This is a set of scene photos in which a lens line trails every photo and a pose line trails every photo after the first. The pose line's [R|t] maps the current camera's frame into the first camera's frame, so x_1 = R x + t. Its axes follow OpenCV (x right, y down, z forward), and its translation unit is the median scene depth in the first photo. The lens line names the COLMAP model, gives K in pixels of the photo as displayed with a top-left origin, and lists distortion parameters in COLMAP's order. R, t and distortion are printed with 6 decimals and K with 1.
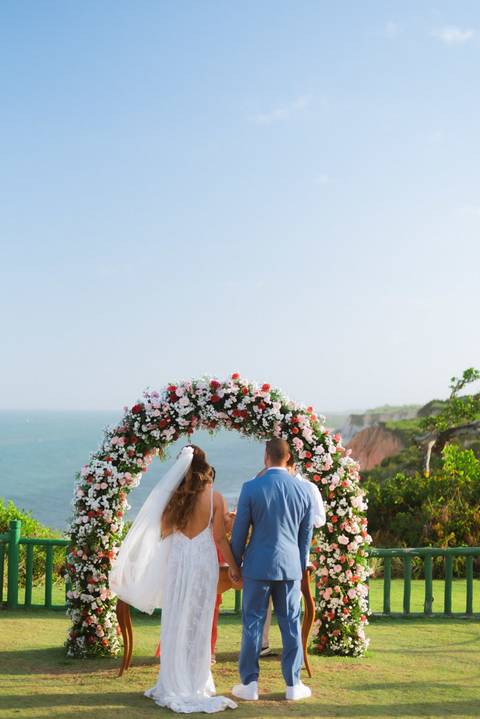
lens RADIAL K [[732.9, 0, 228.4], [0, 732.9, 356.3], [0, 0, 1]] dist [0.000718, 0.003139]
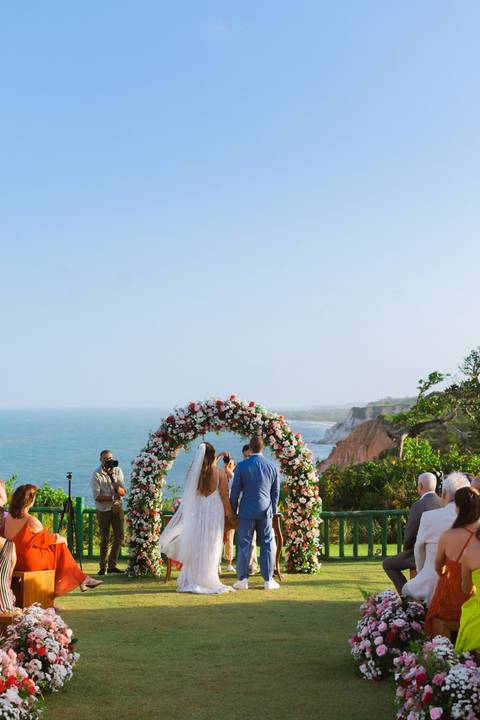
lens RADIAL K [[734.0, 0, 228.4], [0, 734.0, 356.8], [0, 0, 1]] dist [0.000718, 0.003139]
pose [[0.999841, -0.017763, -0.001531, 0.005165], [0.017773, 0.999817, 0.007082, -0.069942], [0.001405, -0.007108, 0.999974, -0.560323]]
